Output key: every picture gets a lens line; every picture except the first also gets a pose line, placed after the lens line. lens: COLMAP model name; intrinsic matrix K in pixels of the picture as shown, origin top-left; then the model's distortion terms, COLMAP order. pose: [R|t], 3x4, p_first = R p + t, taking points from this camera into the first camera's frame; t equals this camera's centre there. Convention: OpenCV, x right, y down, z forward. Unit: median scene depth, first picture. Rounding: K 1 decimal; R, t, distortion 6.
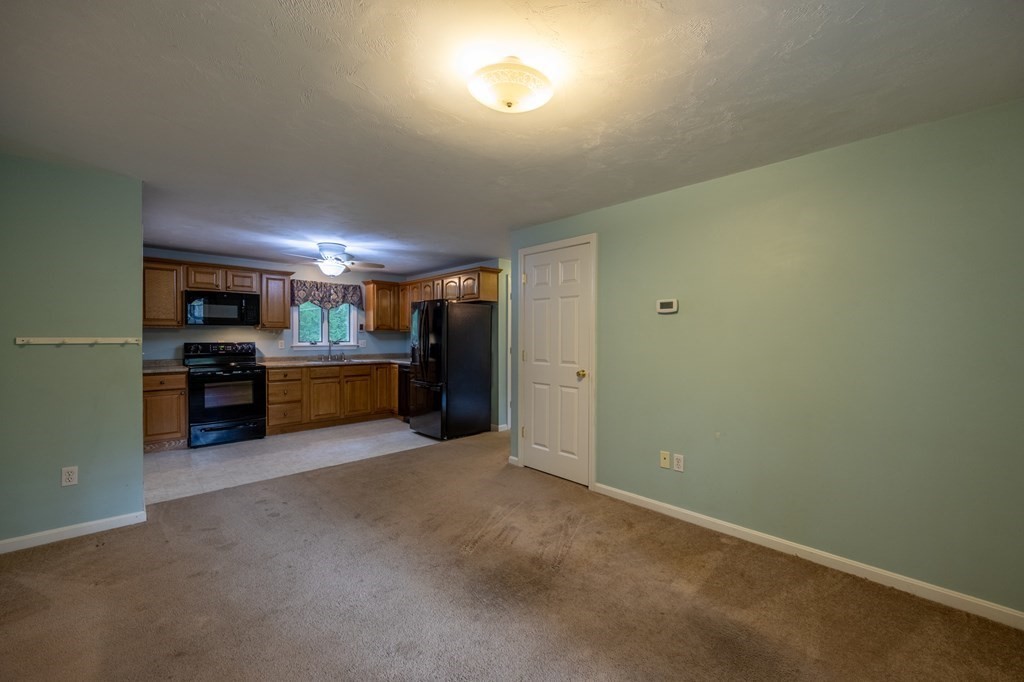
lens RADIAL K [[407.7, 0, 512.0], [0, 407.7, 340.7], [0, 0, 1]] dist [-0.005078, 0.000687]
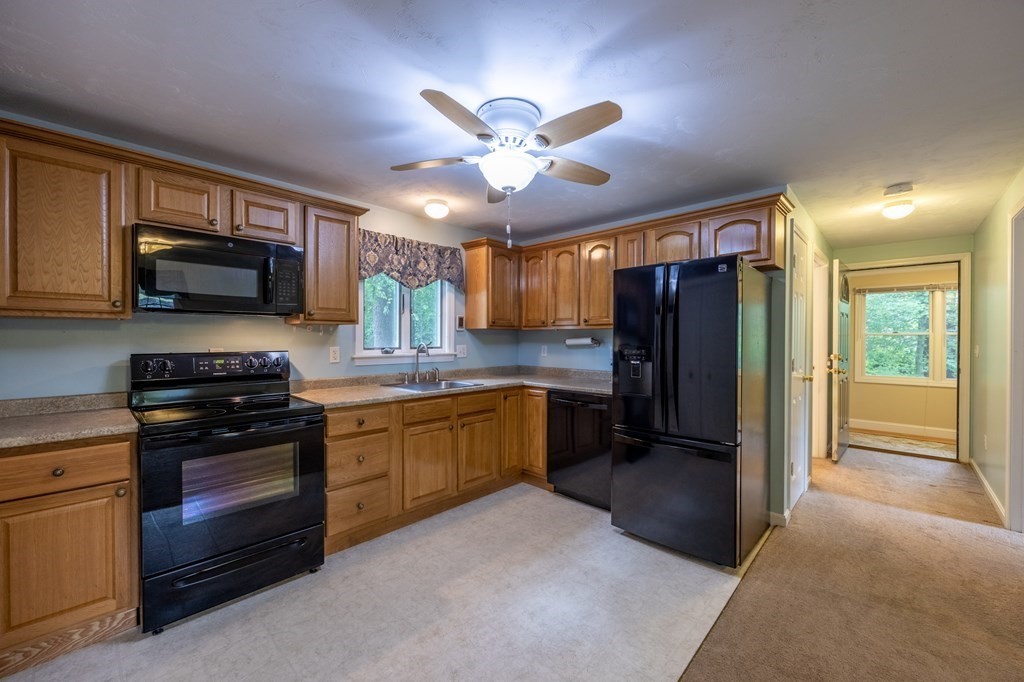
lens RADIAL K [[407.7, 0, 512.0], [0, 407.7, 340.1], [0, 0, 1]] dist [-0.005078, 0.000687]
pose [[0.998742, -0.000228, 0.050144, -0.394363], [0.000435, 0.999991, -0.004114, -0.007039], [-0.050143, 0.004131, 0.998734, 0.510154]]
